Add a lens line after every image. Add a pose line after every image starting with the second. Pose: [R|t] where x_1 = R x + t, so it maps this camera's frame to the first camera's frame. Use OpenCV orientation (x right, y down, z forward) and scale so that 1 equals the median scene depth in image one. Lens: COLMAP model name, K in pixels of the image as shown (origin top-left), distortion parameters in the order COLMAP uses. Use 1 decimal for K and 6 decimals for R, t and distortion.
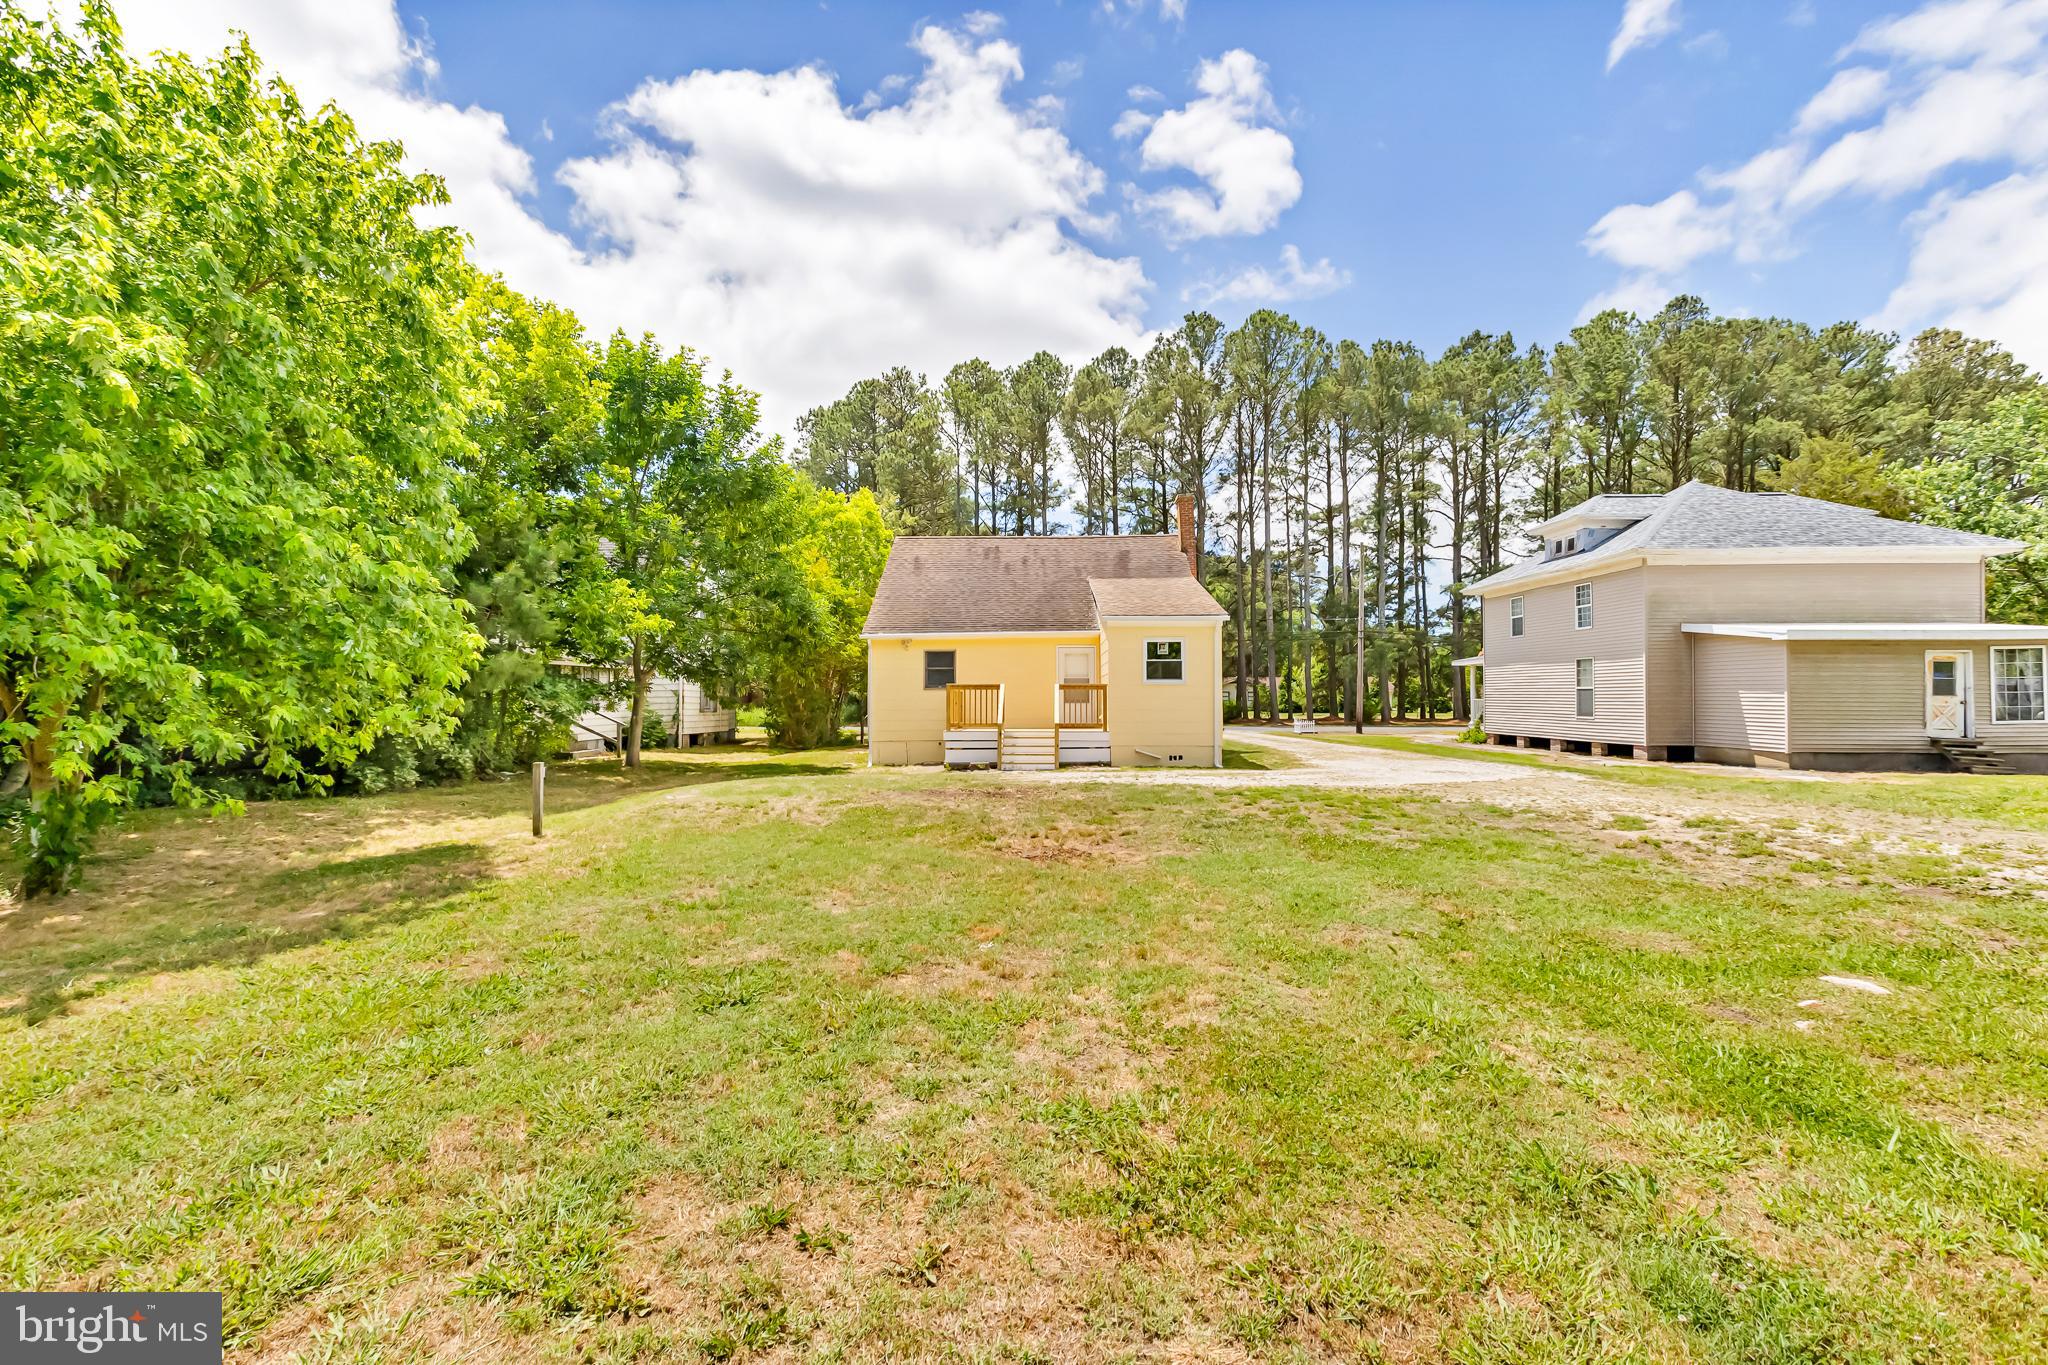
lens RADIAL K [[922.7, 0, 1023.0], [0, 922.7, 675.2], [0, 0, 1]] dist [0.021055, 0.001645]
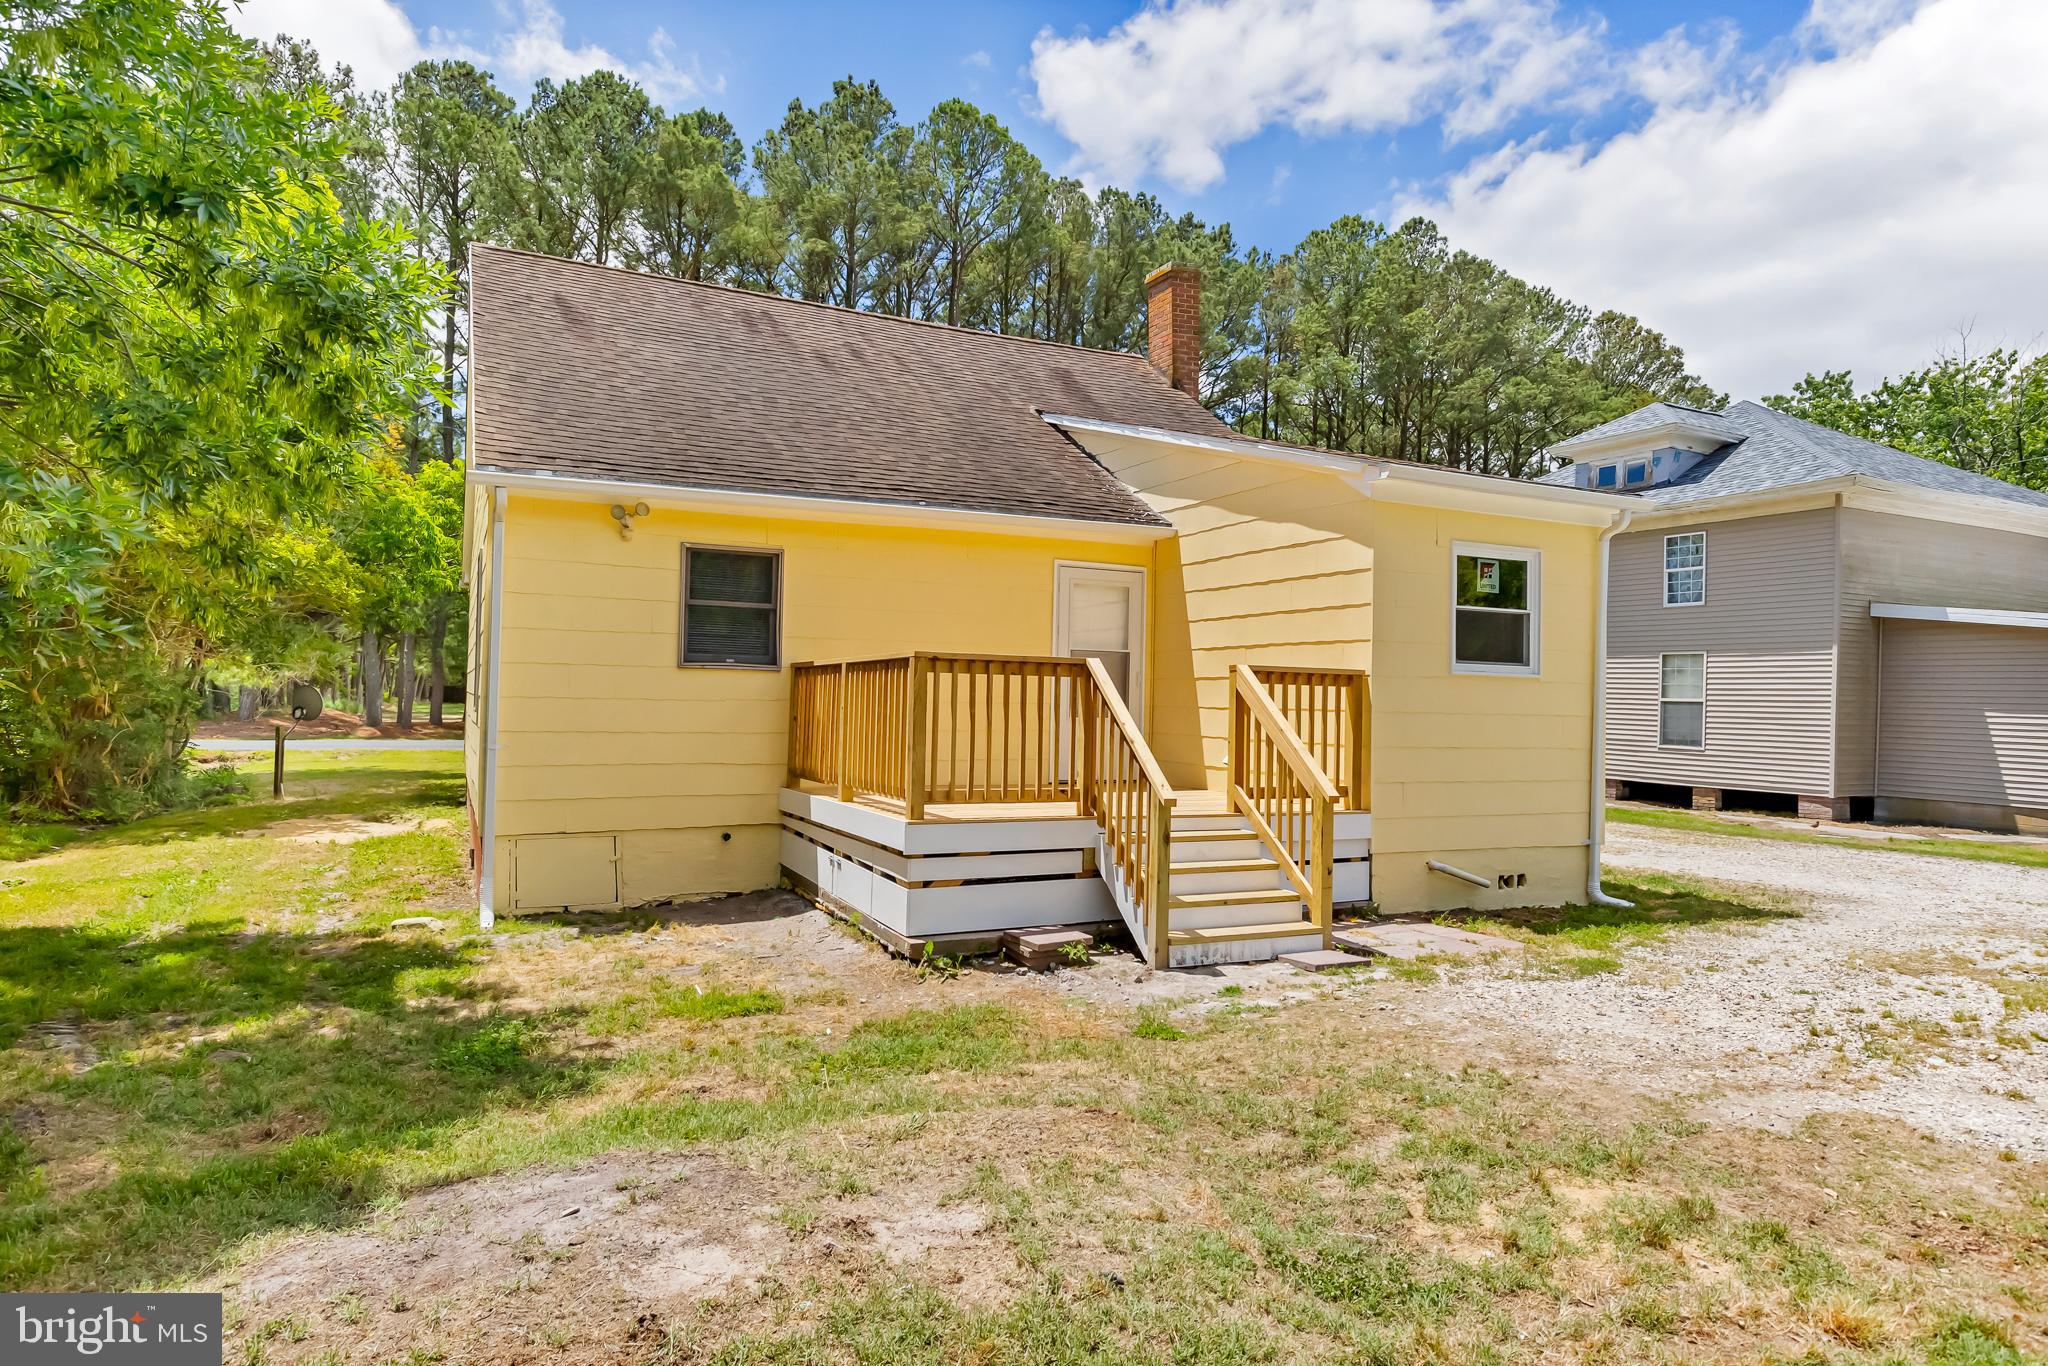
lens RADIAL K [[1214.7, 0, 1046.3], [0, 1214.7, 690.3], [0, 0, 1]] dist [0.001616, -0.000912]
pose [[0.890186, 0.026282, 0.454838, -0.146921], [-0.038457, 0.999106, 0.017534, 0.009148], [-0.453970, -0.033101, 0.890402, 0.450981]]
